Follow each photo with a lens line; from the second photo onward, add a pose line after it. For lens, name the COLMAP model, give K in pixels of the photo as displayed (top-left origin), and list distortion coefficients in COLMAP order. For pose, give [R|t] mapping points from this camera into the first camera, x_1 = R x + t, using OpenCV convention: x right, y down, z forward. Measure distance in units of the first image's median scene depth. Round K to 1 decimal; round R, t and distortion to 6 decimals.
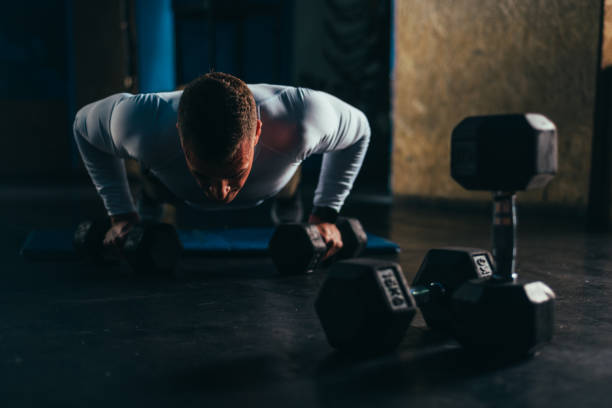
lens RADIAL K [[1501.4, 0, 306.0], [0, 1501.4, 204.0], [0, 0, 1]] dist [0.016576, 0.131696]
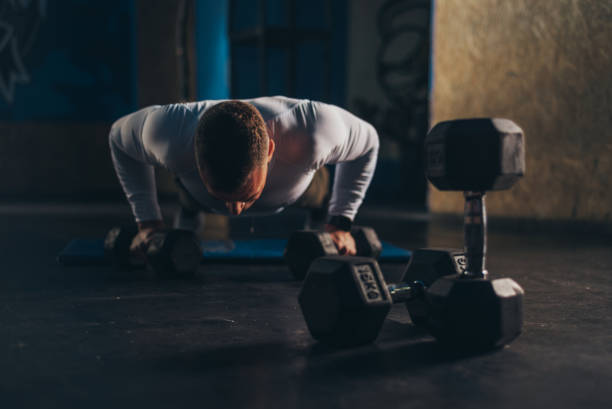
lens RADIAL K [[1501.4, 0, 306.0], [0, 1501.4, 204.5], [0, 0, 1]] dist [0.016576, 0.131696]
pose [[0.995599, 0.005075, -0.093583, 0.089272], [-0.007883, 0.999529, -0.029664, 0.025924], [0.093388, 0.030271, 0.995169, -0.048617]]
